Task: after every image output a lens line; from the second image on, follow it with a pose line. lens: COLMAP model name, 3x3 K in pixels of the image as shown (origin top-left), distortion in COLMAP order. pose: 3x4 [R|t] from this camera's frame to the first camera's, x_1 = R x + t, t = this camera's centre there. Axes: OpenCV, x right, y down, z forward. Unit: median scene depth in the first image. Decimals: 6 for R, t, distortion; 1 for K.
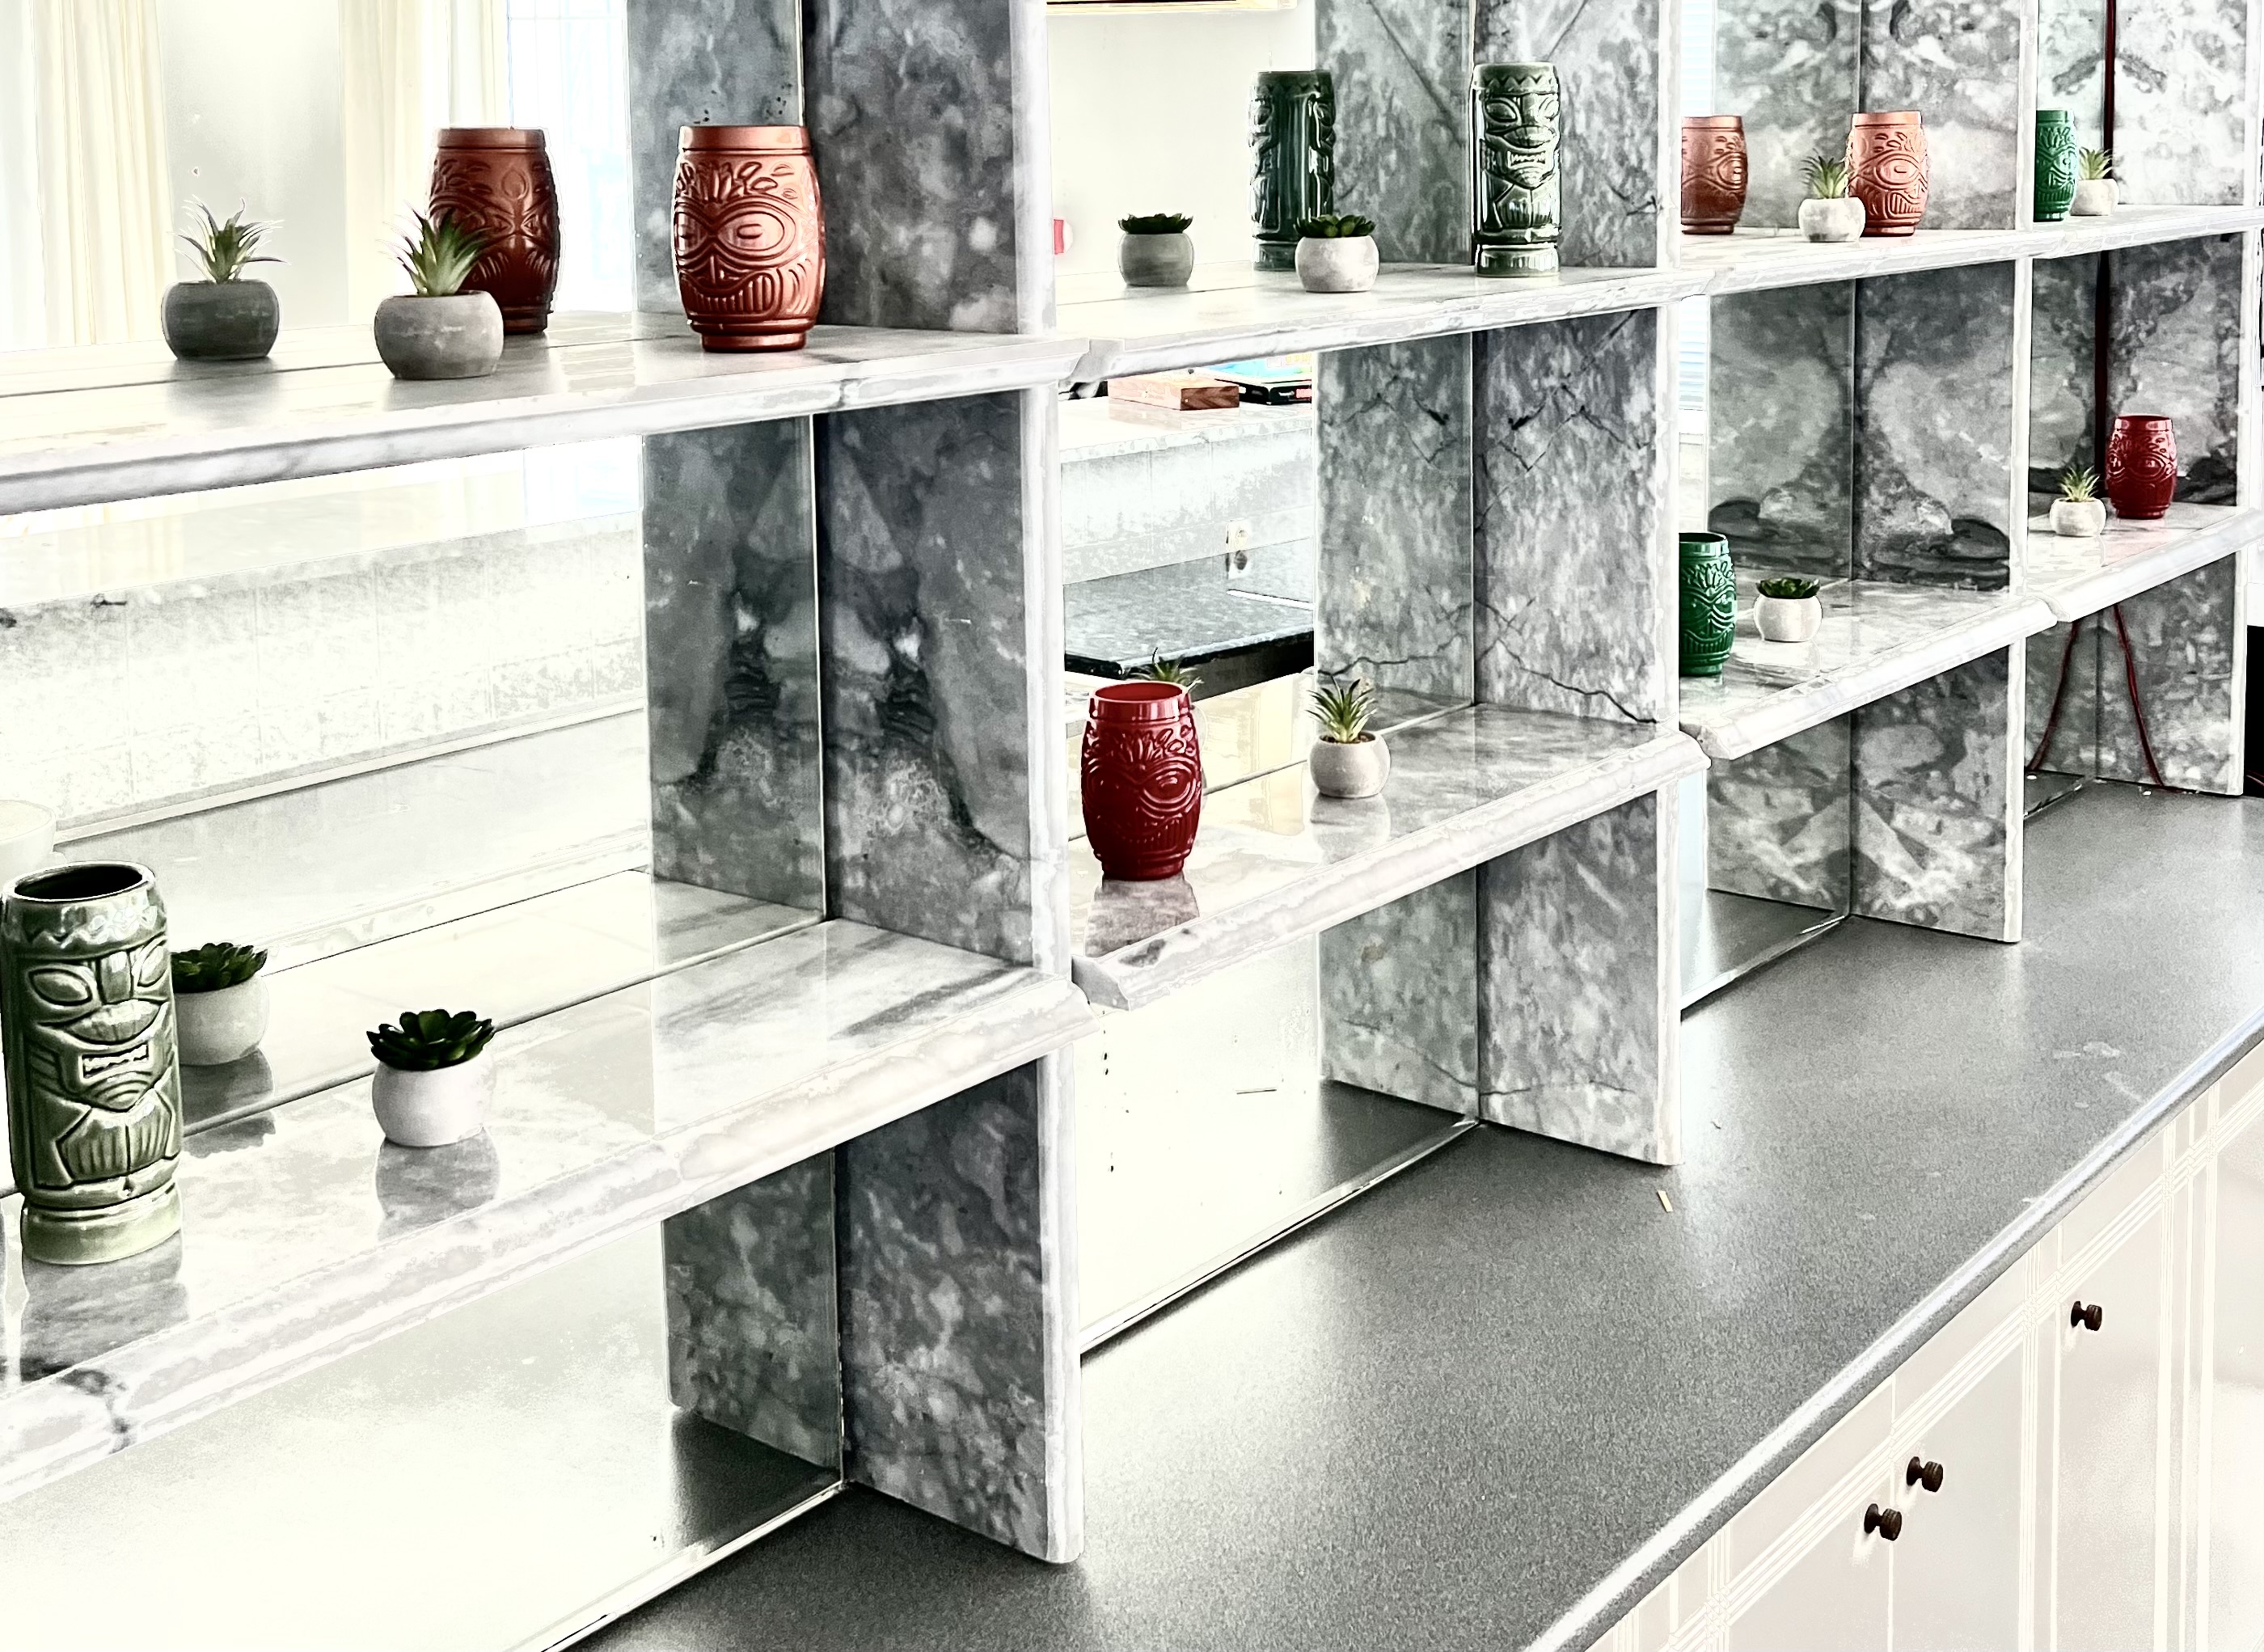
lens RADIAL K [[3781.1, 0, 1130.8], [0, 3781.1, 658.2], [0, 0, 1]] dist [0.220605, -0.000963]
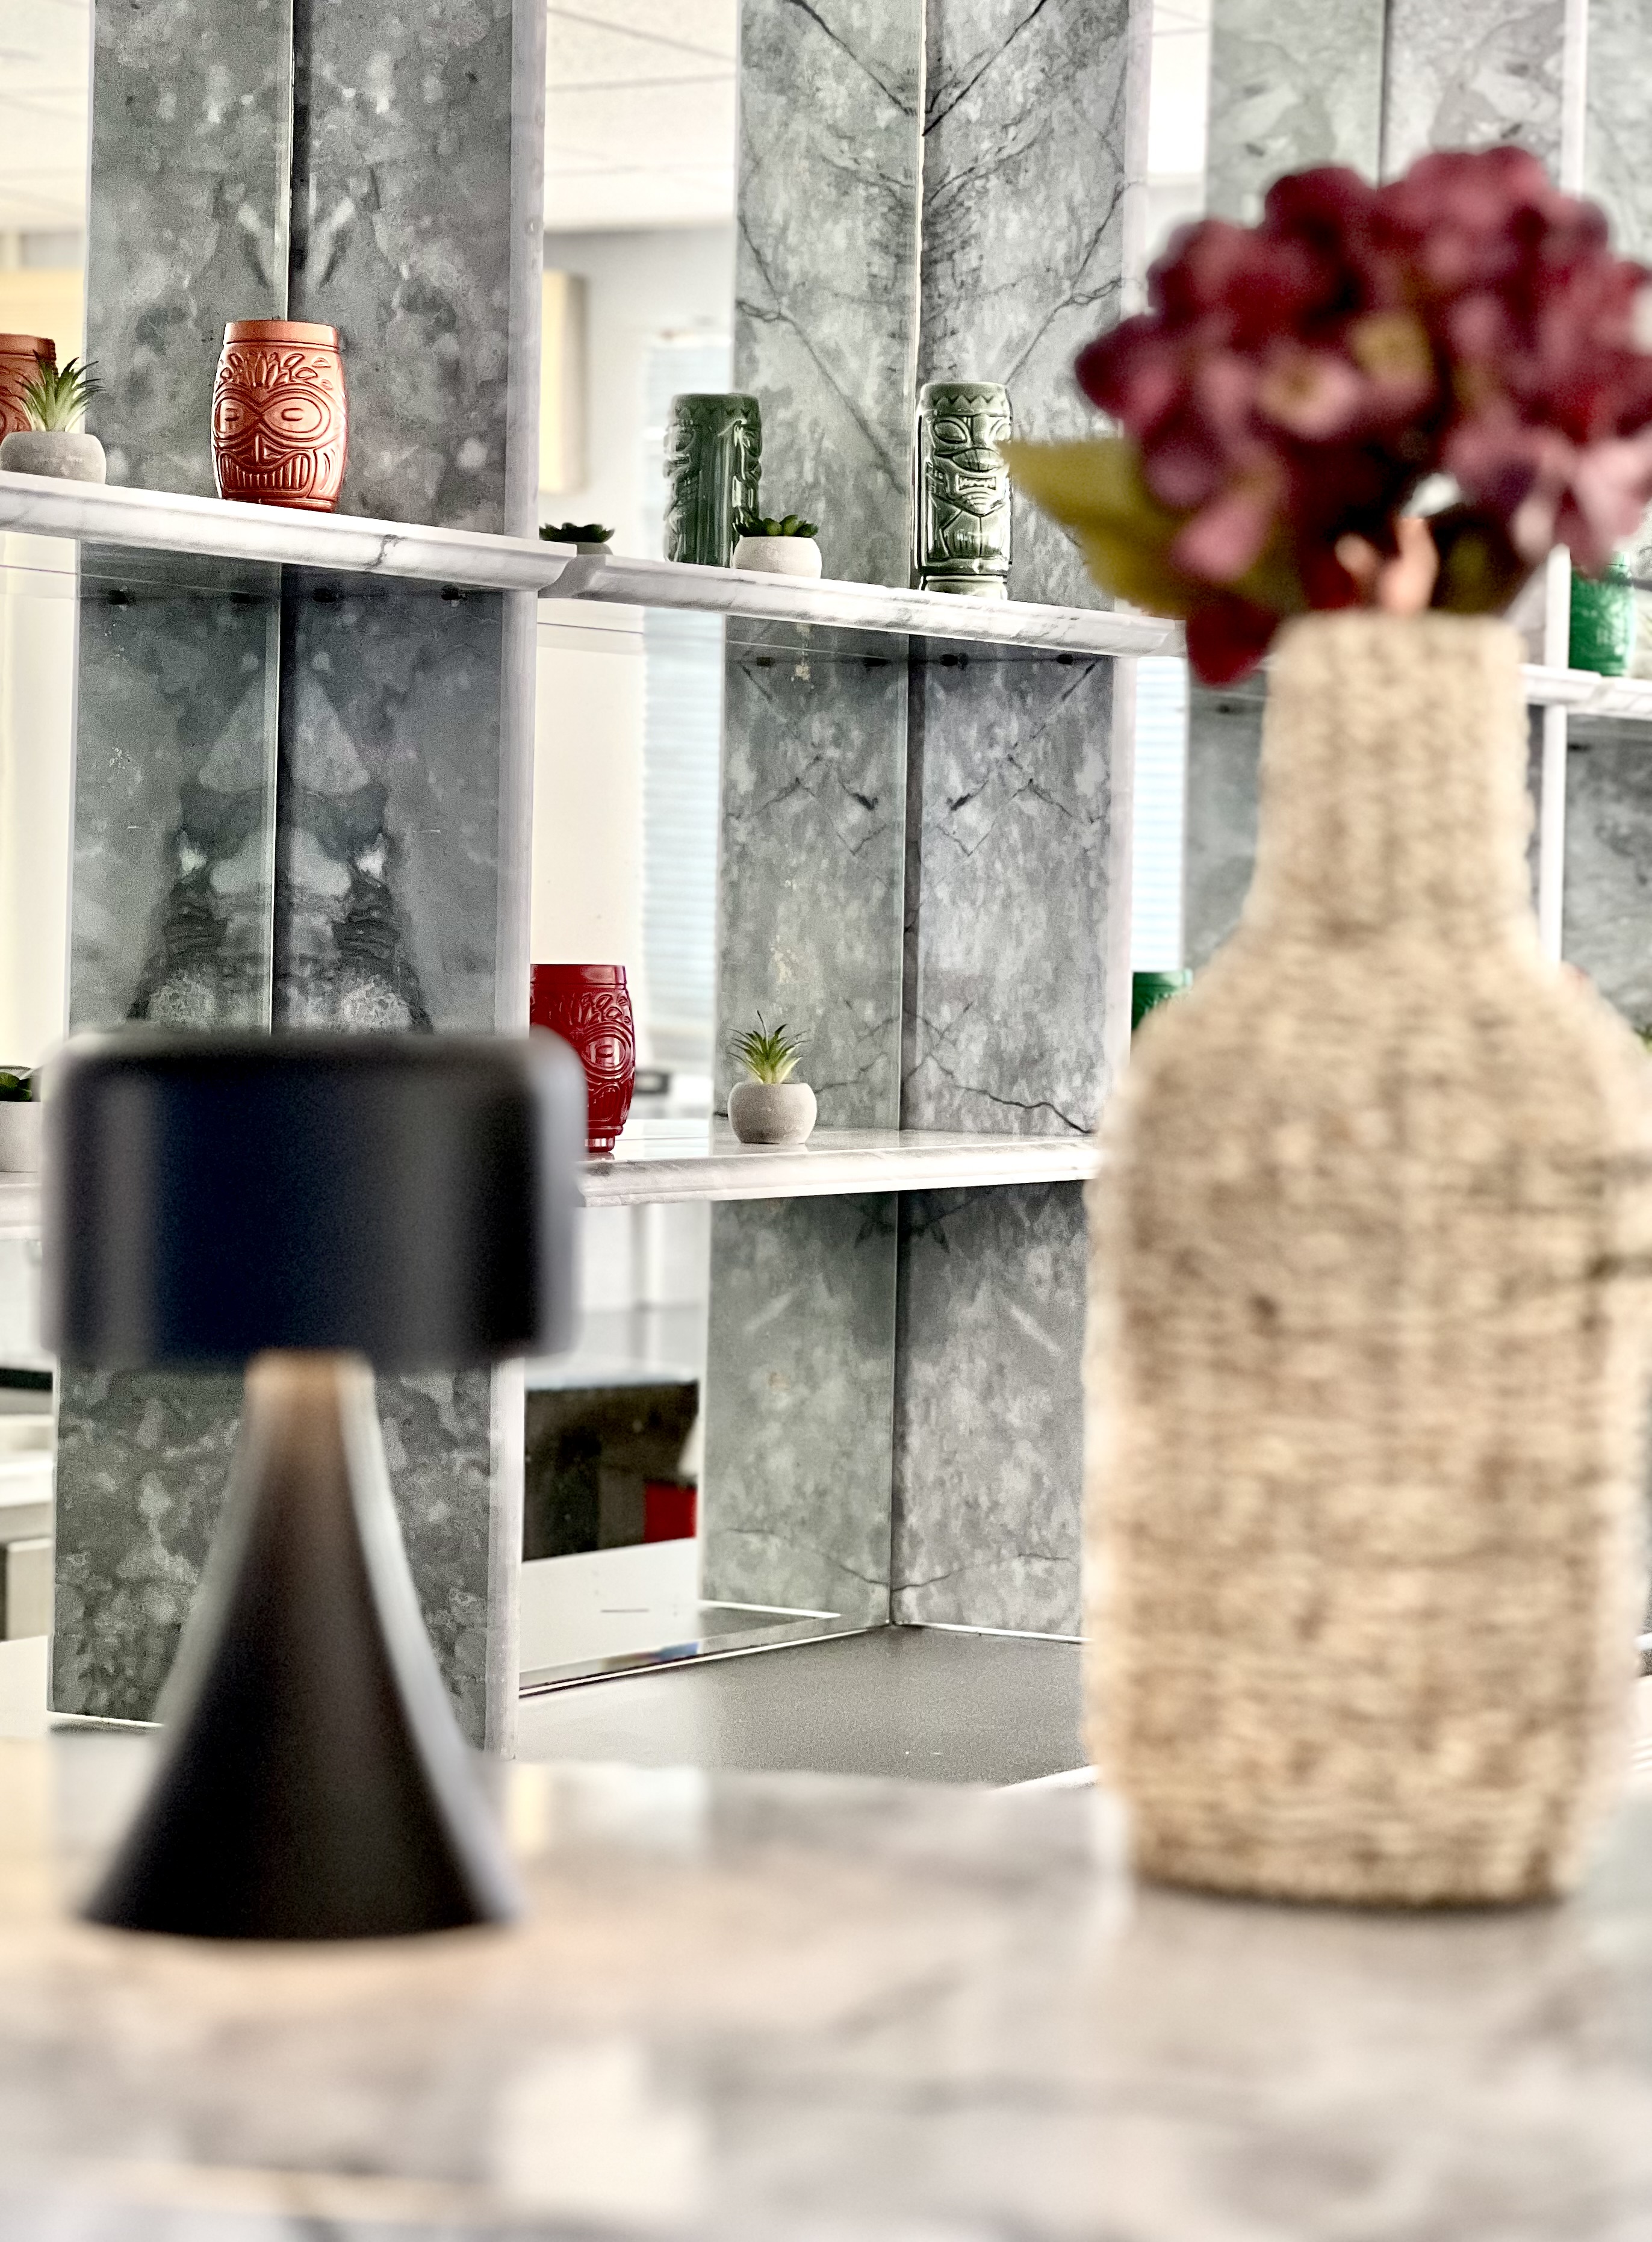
lens RADIAL K [[5364.5, 0, 742.0], [0, 5364.5, 959.3], [0, 0, 1]] dist [-0.788894, 24.074998]
pose [[0.997324, 0.032552, 0.065457, -0.029877], [-0.027803, 0.997004, -0.072186, 0.069911], [-0.067610, 0.070173, 0.995241, -0.246298]]
